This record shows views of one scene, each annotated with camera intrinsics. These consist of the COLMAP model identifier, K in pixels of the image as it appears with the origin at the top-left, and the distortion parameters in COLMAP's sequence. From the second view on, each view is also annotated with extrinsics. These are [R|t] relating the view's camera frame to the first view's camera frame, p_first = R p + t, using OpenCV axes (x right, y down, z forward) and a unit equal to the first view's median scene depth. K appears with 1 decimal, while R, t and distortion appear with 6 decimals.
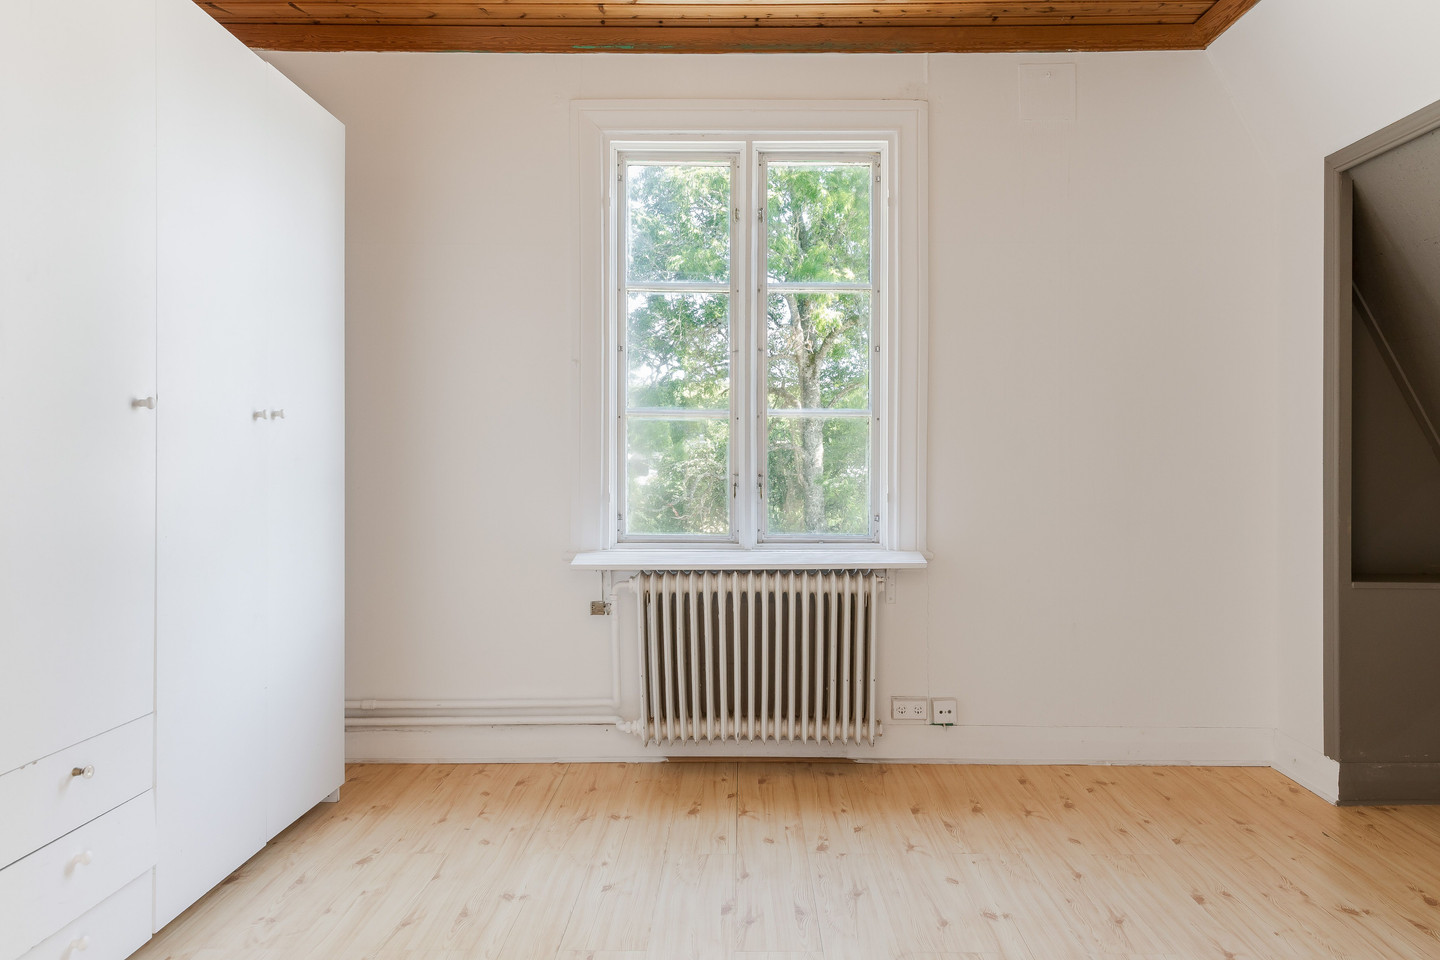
lens RADIAL K [[960.9, 0, 725.1], [0, 960.9, 474.6], [0, 0, 1]] dist [-0.001154, 0.005258]
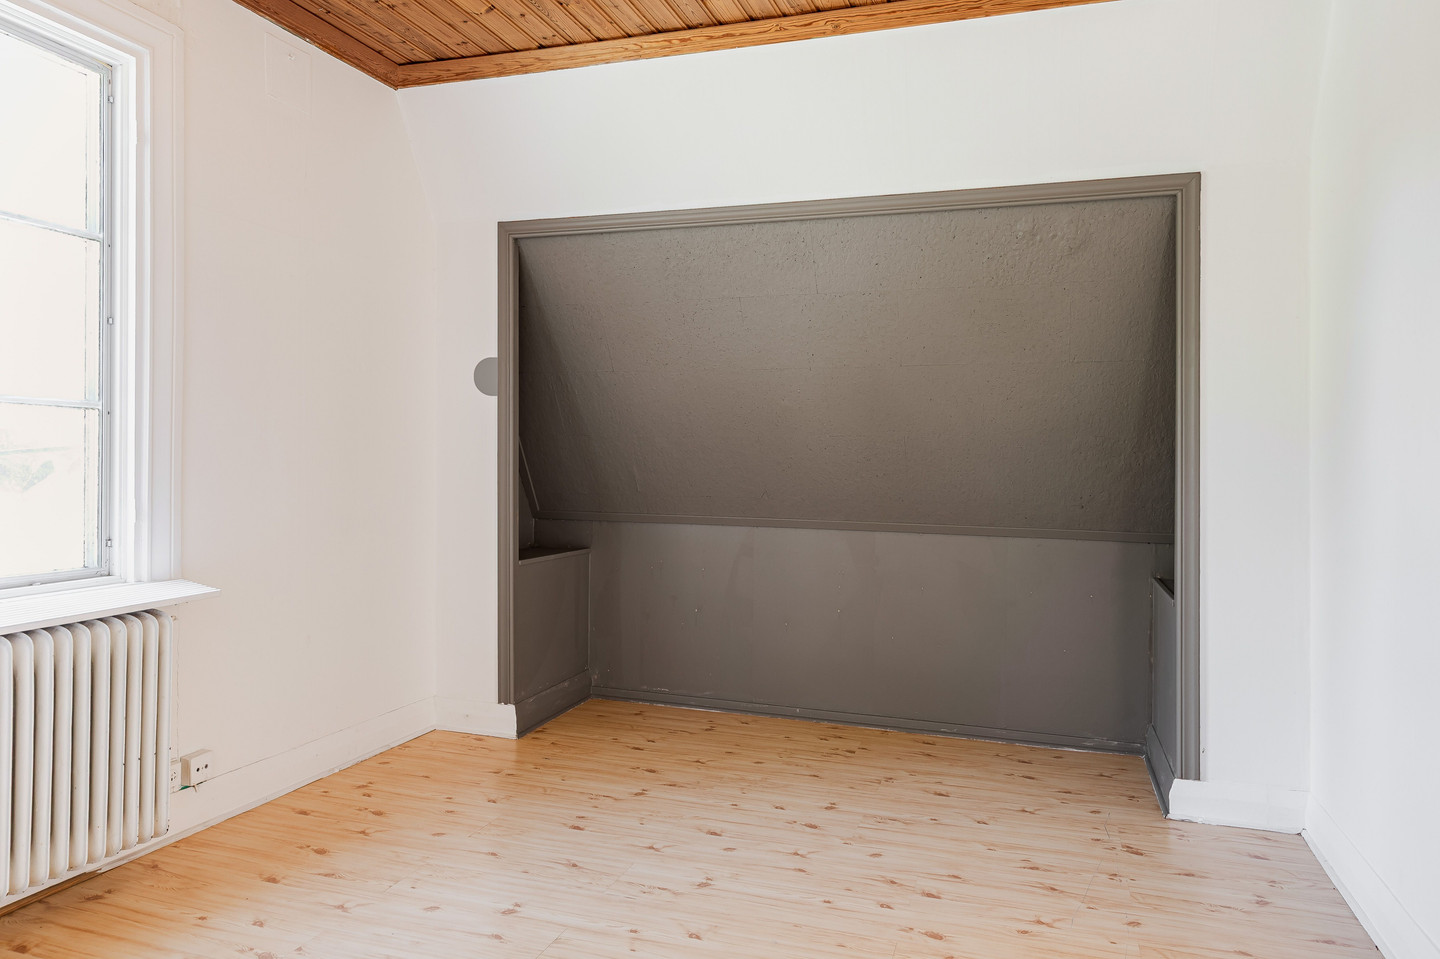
lens RADIAL K [[960.9, 0, 750.2], [0, 960.9, 455.8], [0, 0, 1]] dist [-0.001154, 0.005258]
pose [[0.296139, 0.003462, 0.955139, -0.478117], [0.004360, 0.999978, -0.004977, -0.020403], [-0.955135, 0.005638, 0.296117, 0.328542]]
